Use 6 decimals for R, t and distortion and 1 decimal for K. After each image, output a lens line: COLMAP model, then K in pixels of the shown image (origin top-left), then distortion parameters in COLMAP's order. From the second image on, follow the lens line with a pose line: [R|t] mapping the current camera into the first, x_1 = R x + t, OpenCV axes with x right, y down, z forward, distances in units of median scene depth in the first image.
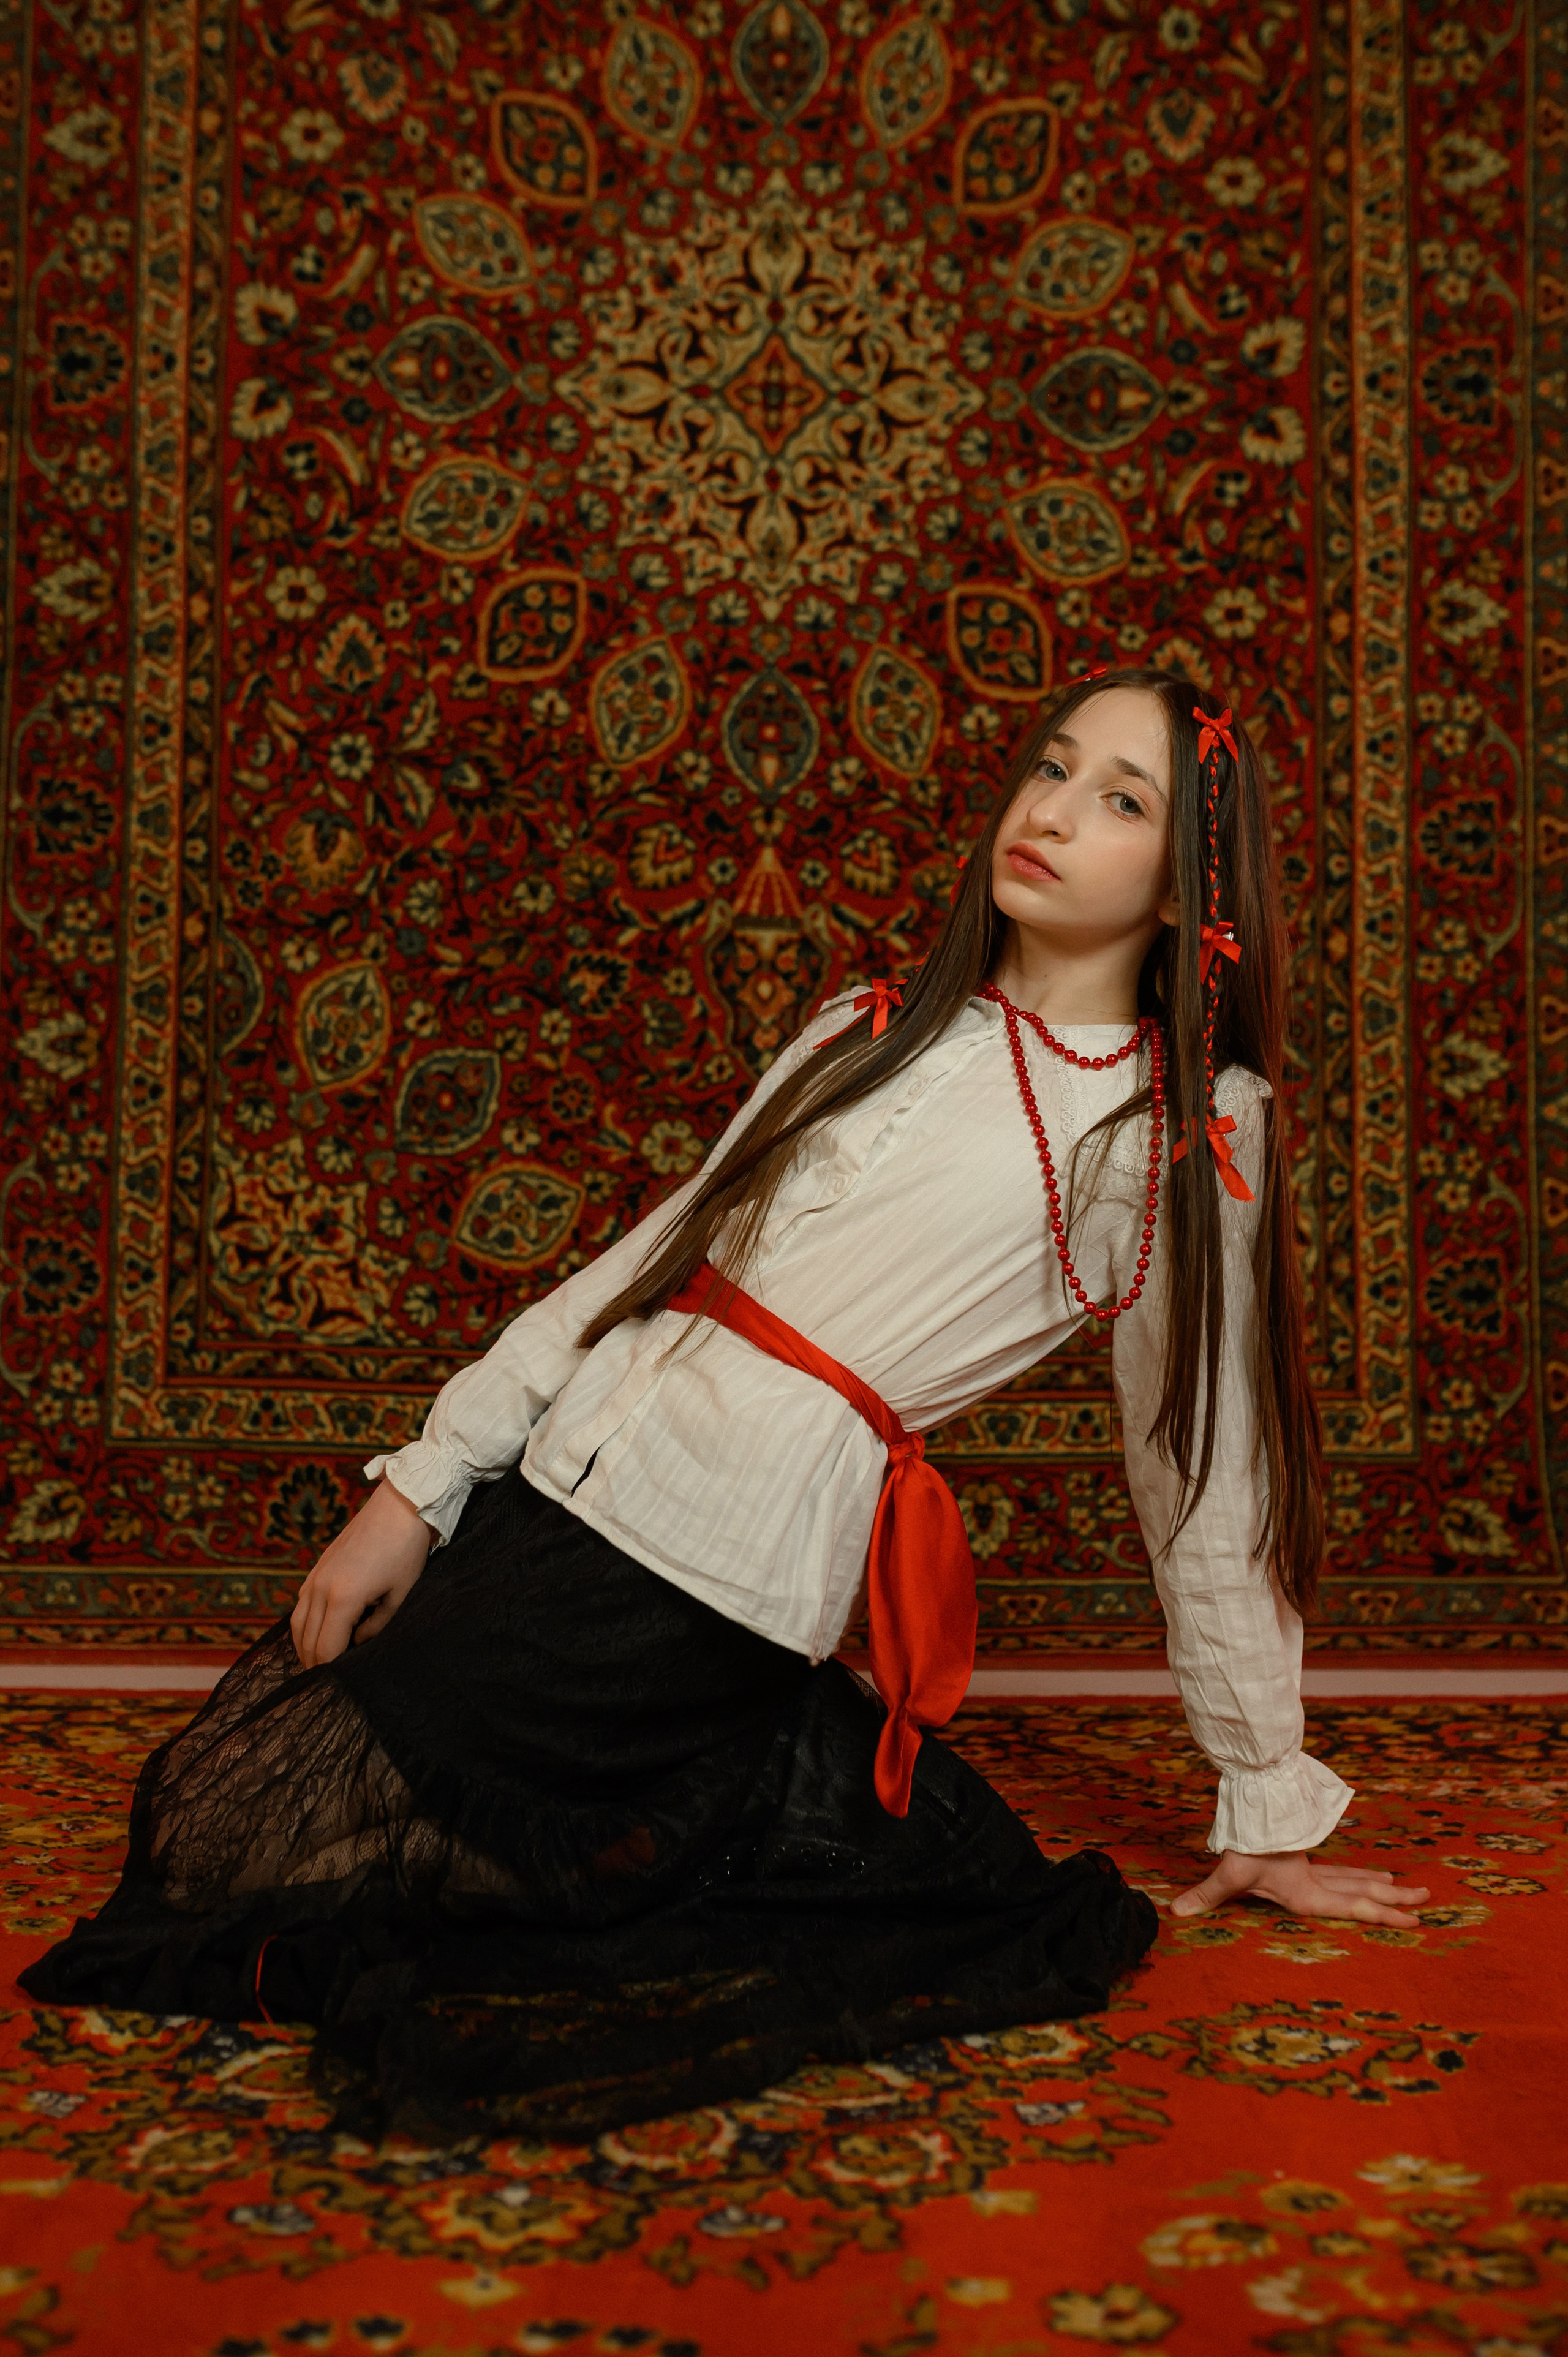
lens RADIAL K [[2535.8, 0, 792.3], [0, 2535.8, 1097.8], [0, 0, 1]] dist [-0.031184, 0.000000]
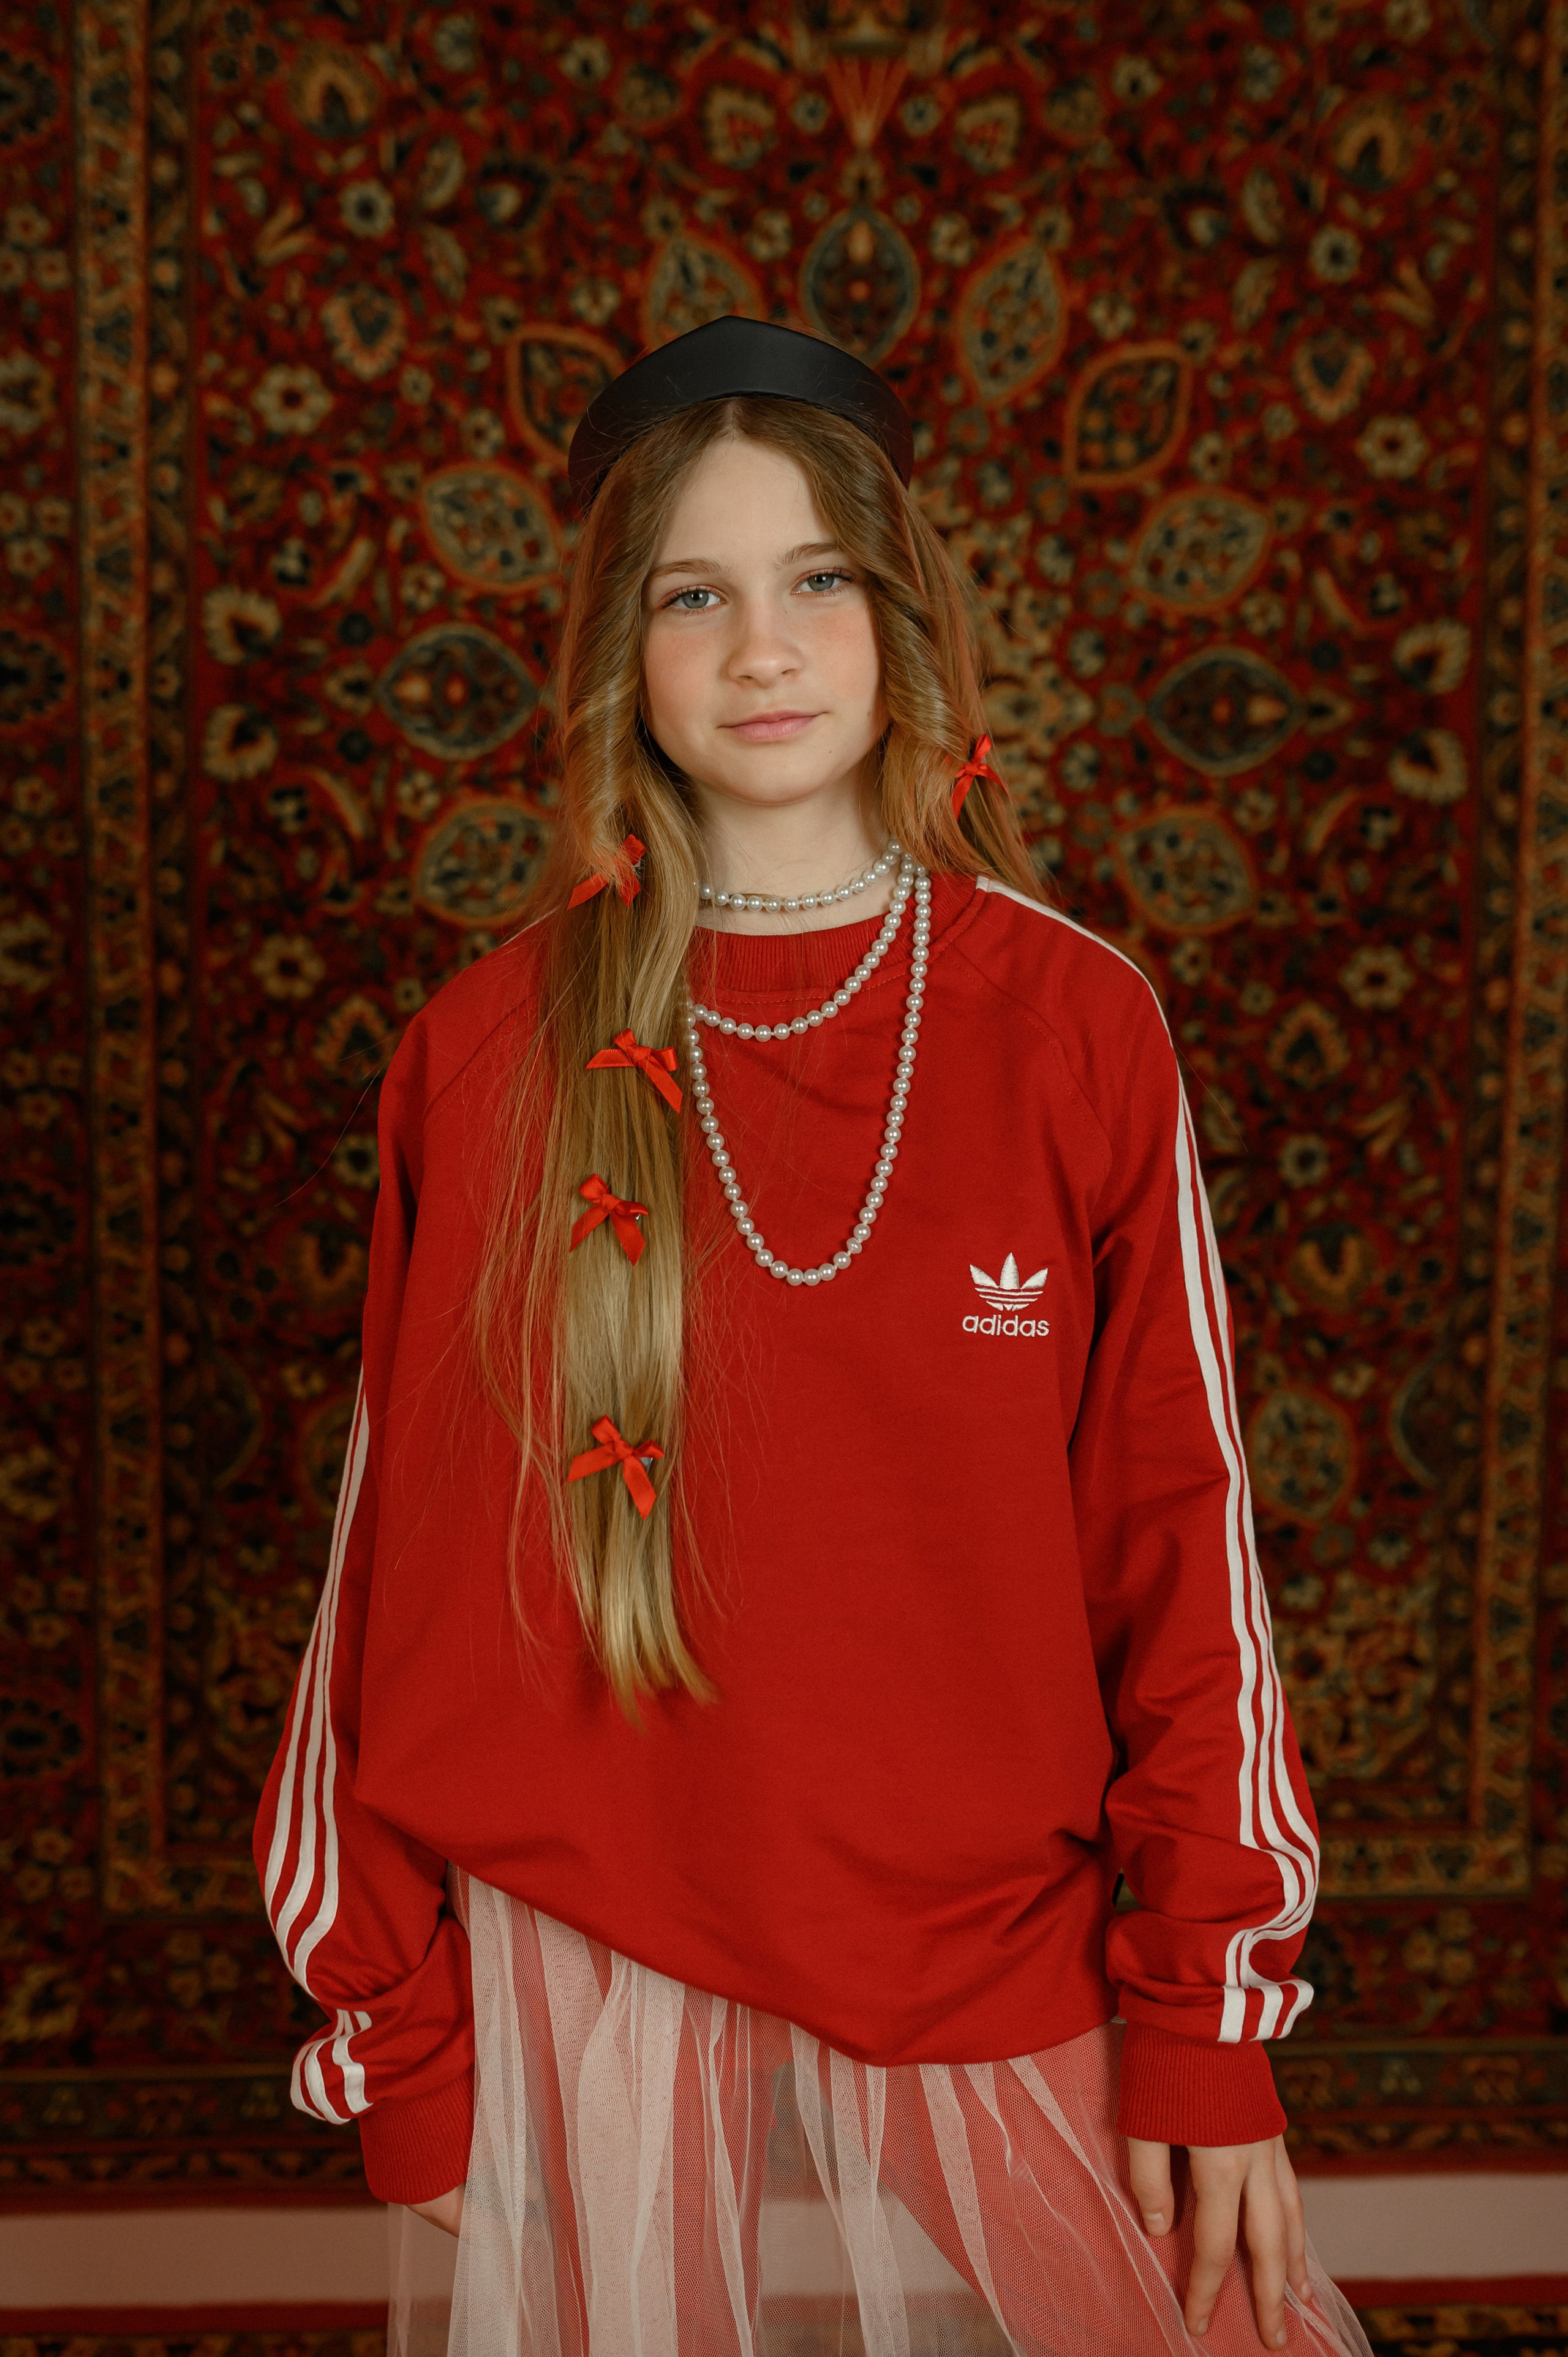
lens RADIAL K [[2409.4, 0, 732.7], [0, 2409.4, 1067.6], [0, 0, 1]] dist [-0.031322, 0.000000]
pose [[0.998040, -0.004872, 0.062385, -0.097948], [-0.005247, 0.986939, 0.161009, -0.293332], [-0.062355, -0.161021, 0.984979, 0.196089]]
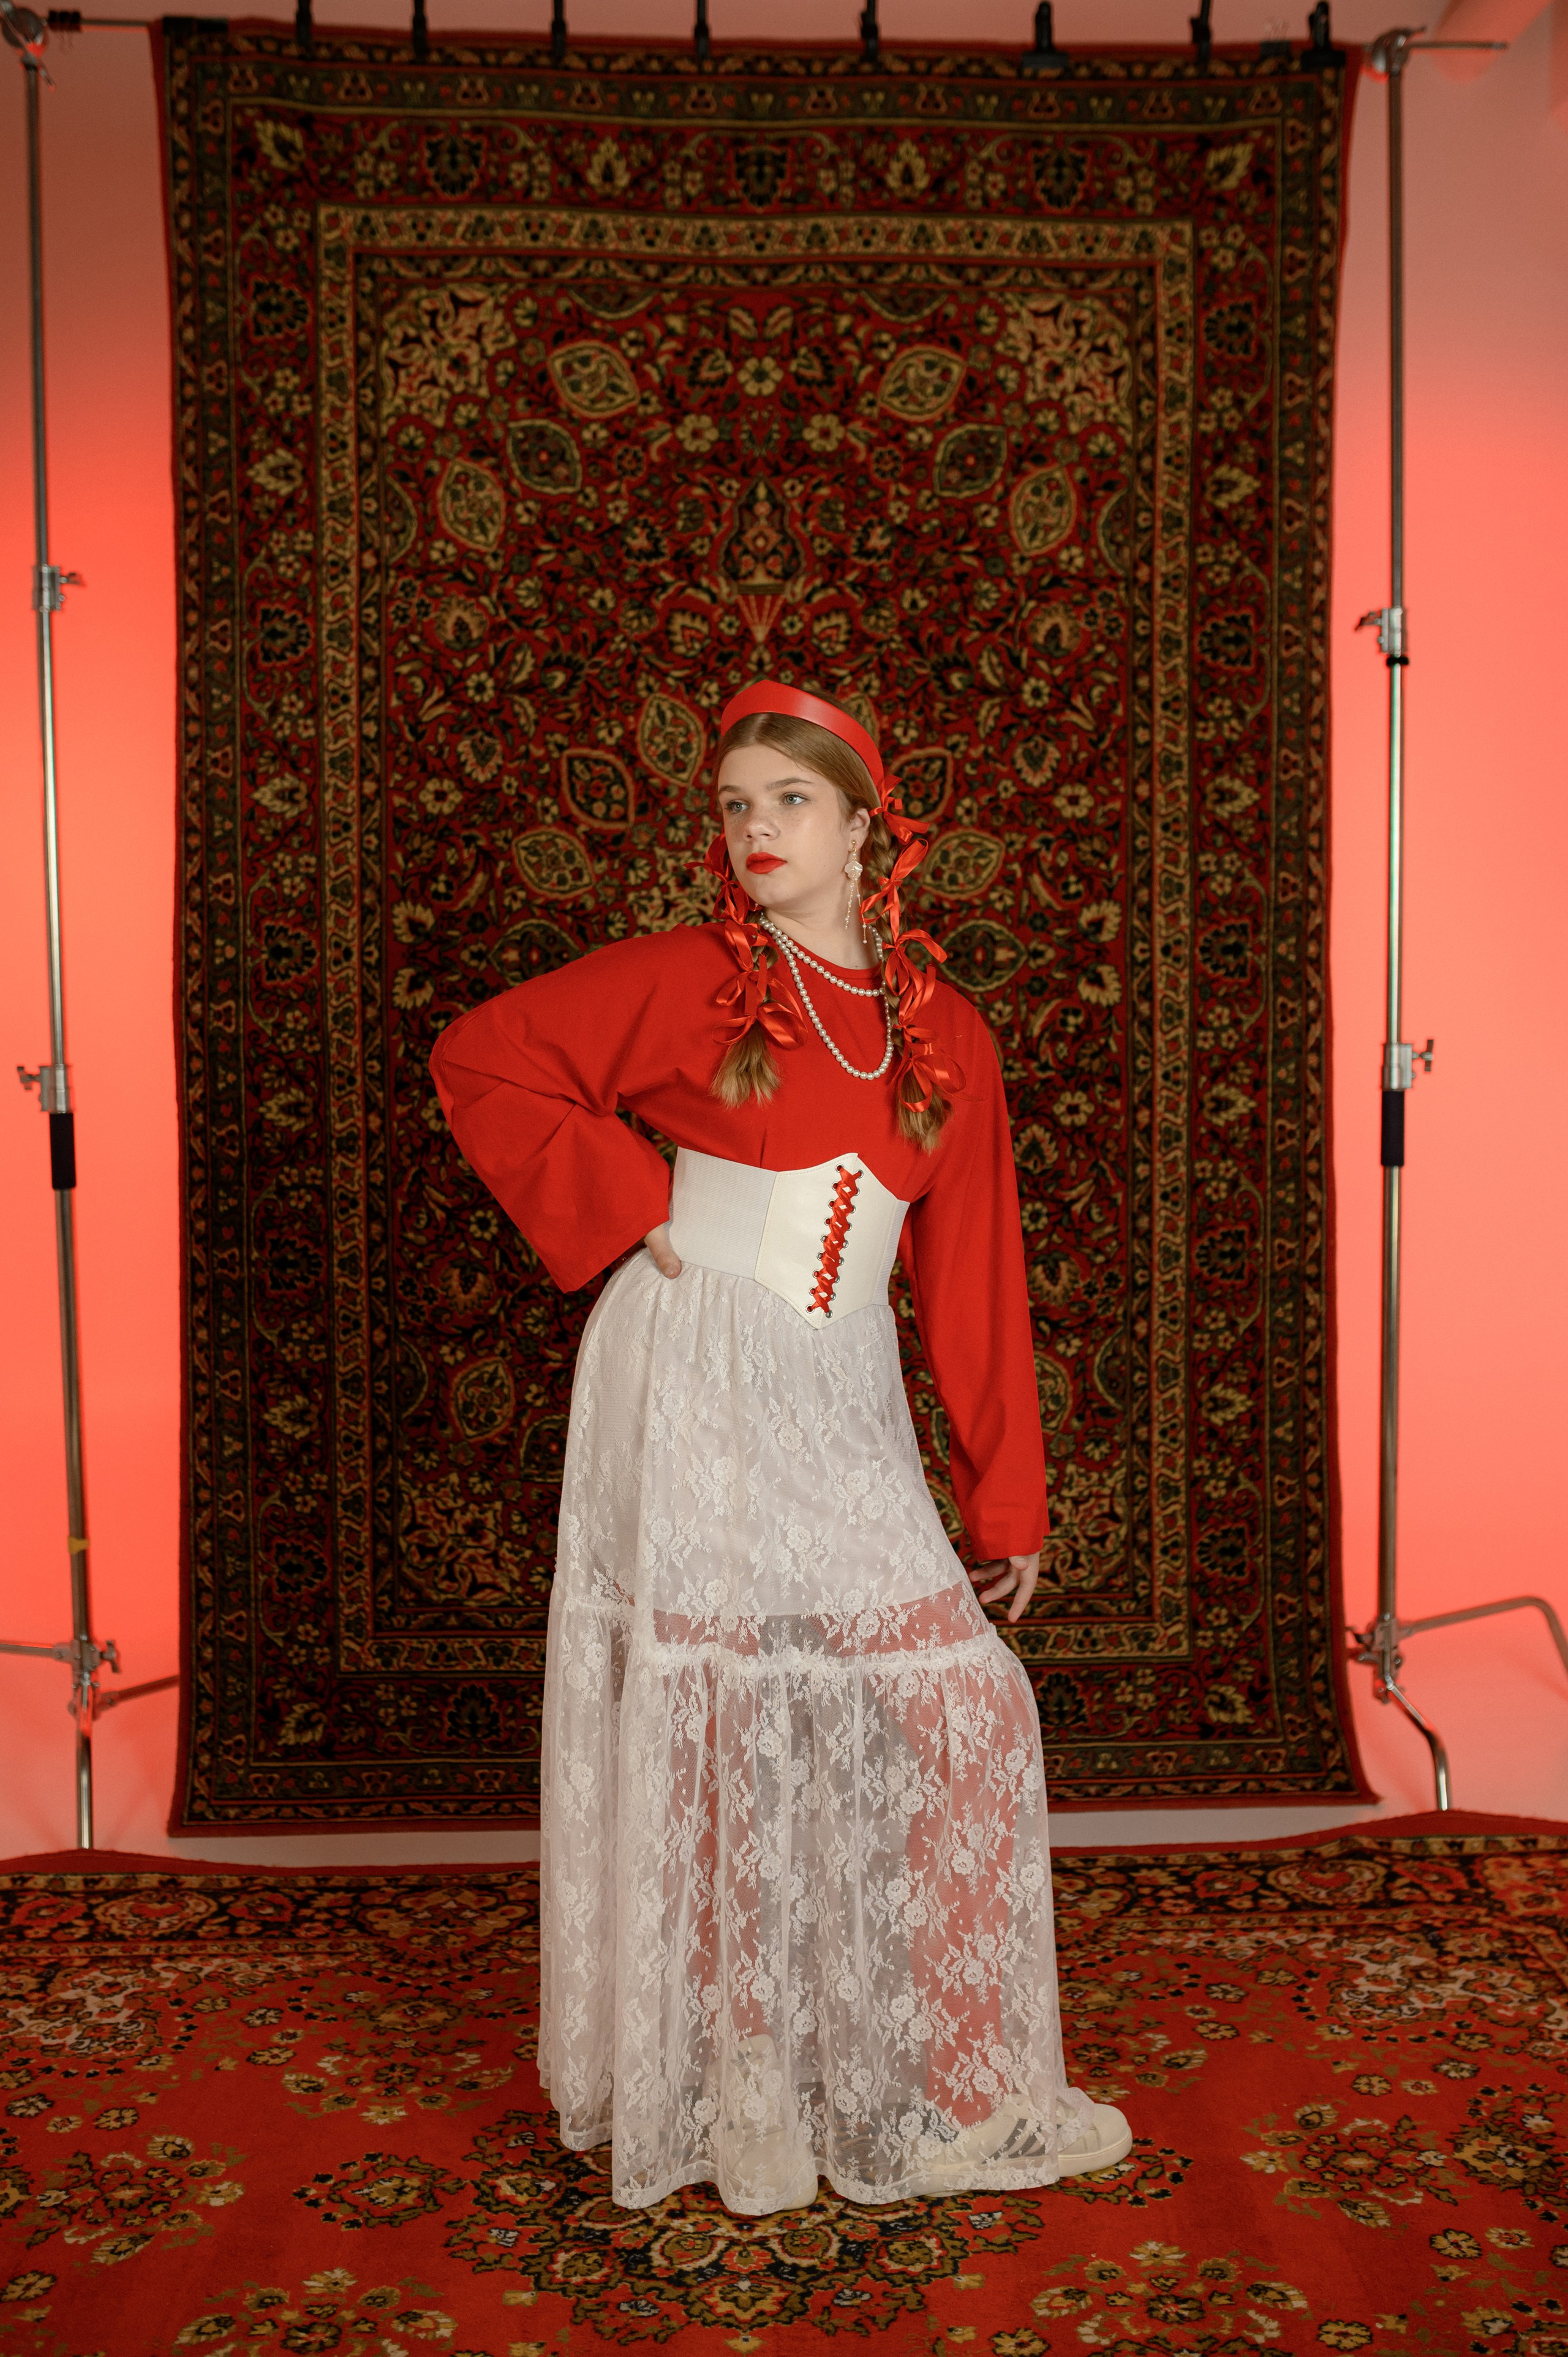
lens RADIAL K [[2409.4, 0, 775.0], [0, 2409.4, 1146.5], [0, 0, 1]] dist [-0.031322, 0.000000]
pose [[0.998768, -0.021976, 0.044482, -0.064290], [0.016463, 0.992552, 0.120703, -0.343962], [-0.046803, -0.119822, 0.991692, -0.401374]]
